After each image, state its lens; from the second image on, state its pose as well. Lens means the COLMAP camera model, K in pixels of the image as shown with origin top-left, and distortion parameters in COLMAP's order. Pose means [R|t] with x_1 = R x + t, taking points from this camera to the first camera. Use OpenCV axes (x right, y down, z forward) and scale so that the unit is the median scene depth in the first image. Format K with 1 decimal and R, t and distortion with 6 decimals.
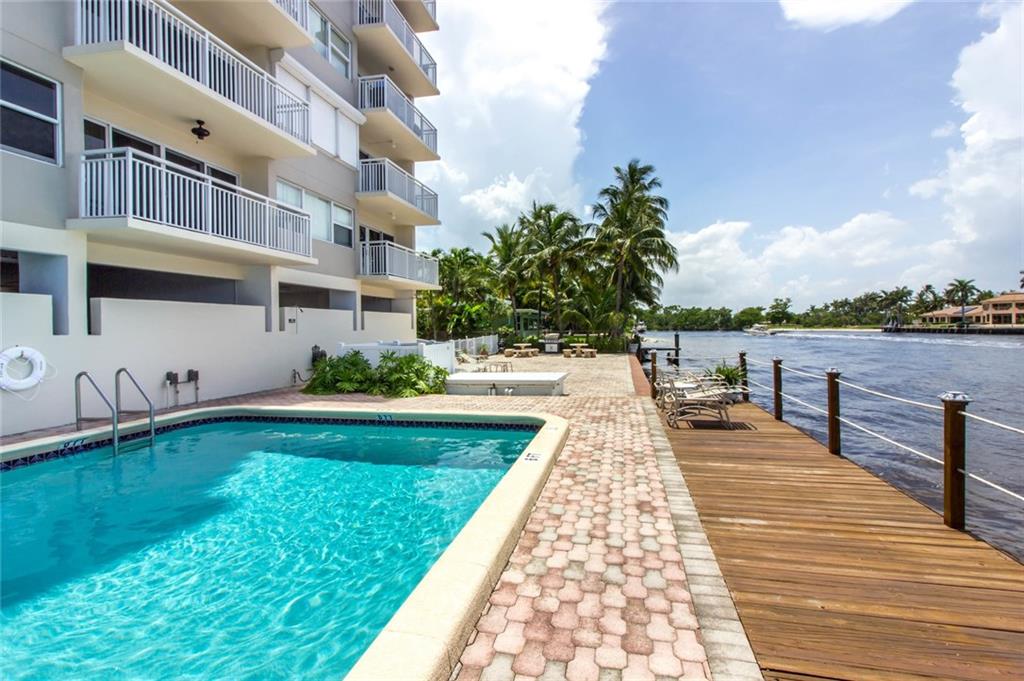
lens RADIAL K [[495.0, 0, 493.8], [0, 495.0, 329.7], [0, 0, 1]] dist [0.002582, 0.000592]
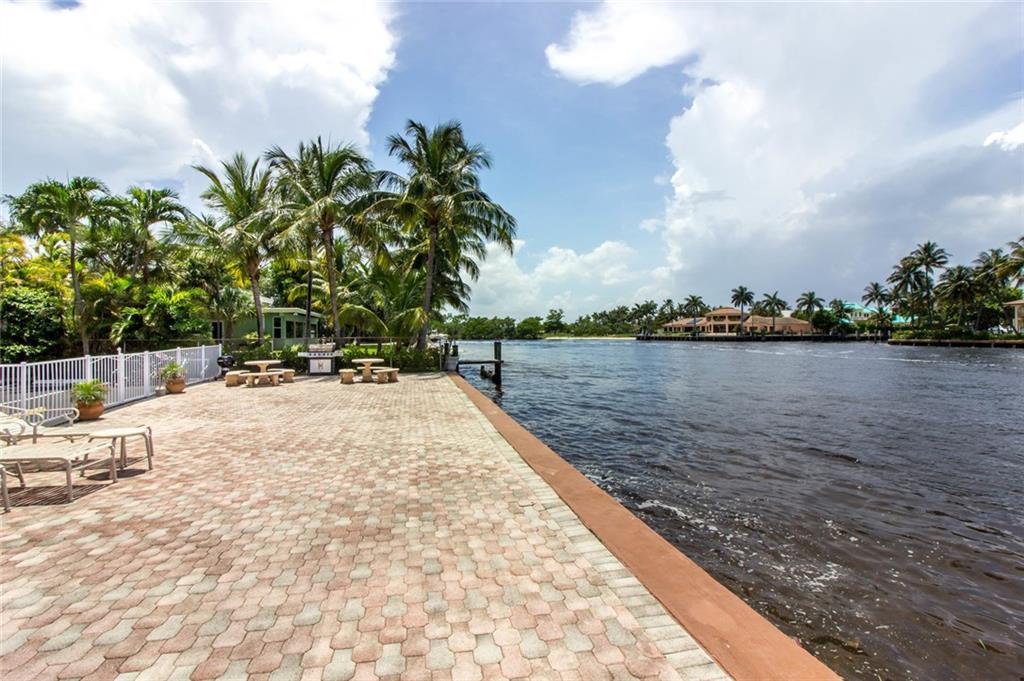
lens RADIAL K [[495.0, 0, 493.8], [0, 495.0, 329.7], [0, 0, 1]] dist [0.002582, 0.000592]
pose [[0.912255, 0.004529, 0.409598, 0.016555], [0.003321, 0.999824, -0.018453, 0.001254], [-0.409609, 0.018194, 0.912080, 0.098685]]
